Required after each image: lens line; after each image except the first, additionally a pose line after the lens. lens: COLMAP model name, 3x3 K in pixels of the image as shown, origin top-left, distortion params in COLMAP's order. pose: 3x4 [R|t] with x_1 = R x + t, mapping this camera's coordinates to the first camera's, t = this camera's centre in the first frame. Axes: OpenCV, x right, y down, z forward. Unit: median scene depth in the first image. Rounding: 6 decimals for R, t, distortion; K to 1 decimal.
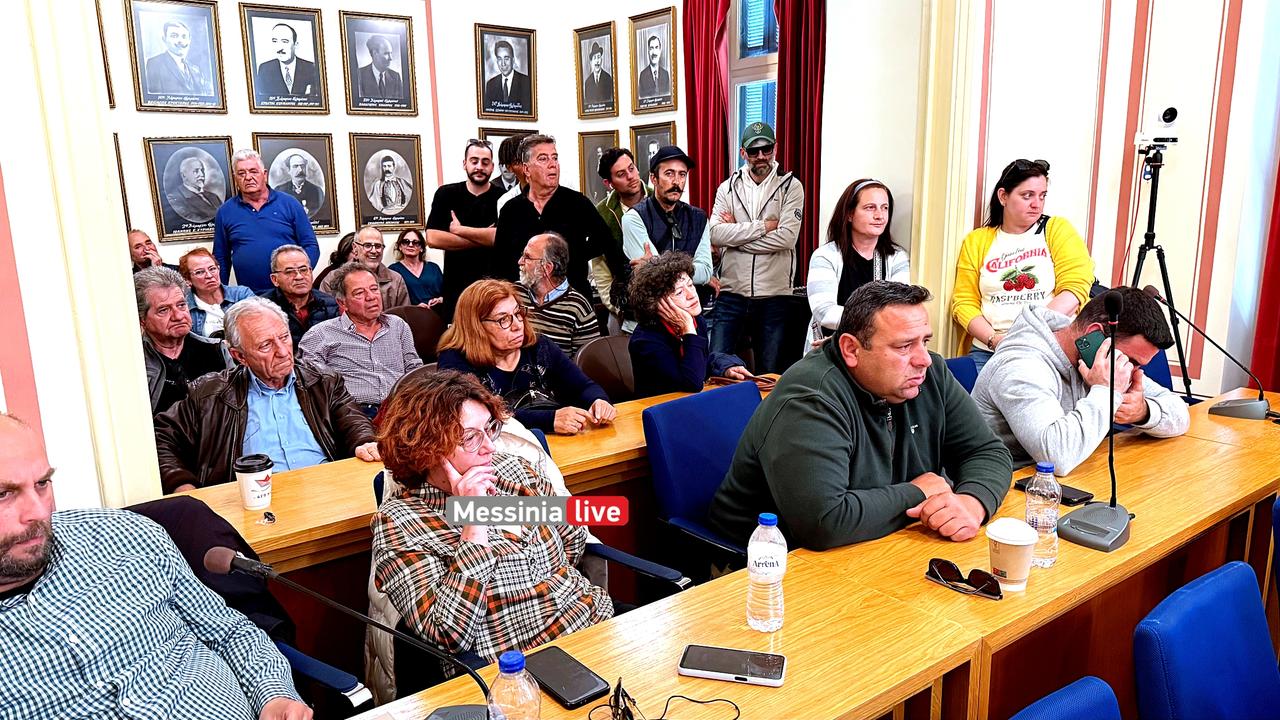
lens RADIAL K [[865.0, 0, 643.5], [0, 865.0, 383.4], [0, 0, 1]] dist [0.031656, -0.030229]
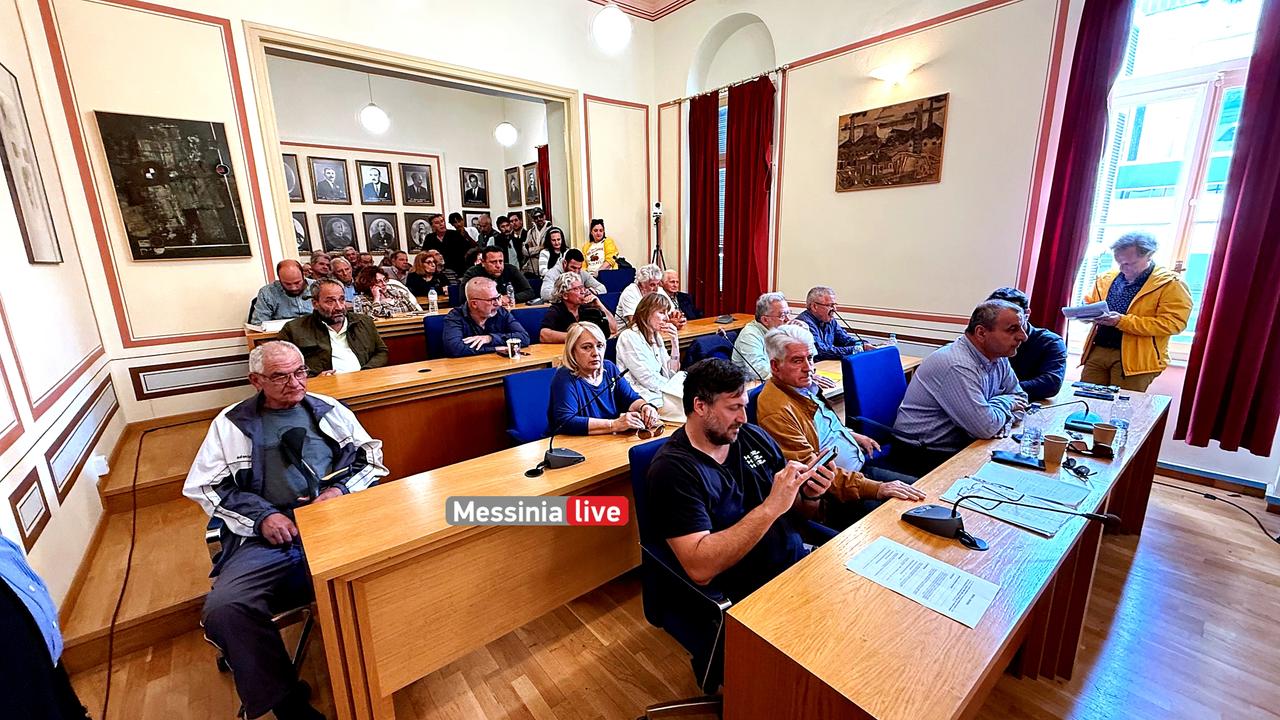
lens RADIAL K [[484.8, 0, 633.4], [0, 484.8, 362.5], [0, 0, 1]] dist [0.008716, -0.000269]
pose [[0.999732, -0.006247, 0.022277, 0.273021], [0.006040, 0.999938, 0.009313, 0.124113], [-0.022334, -0.009176, 0.999708, -0.383987]]
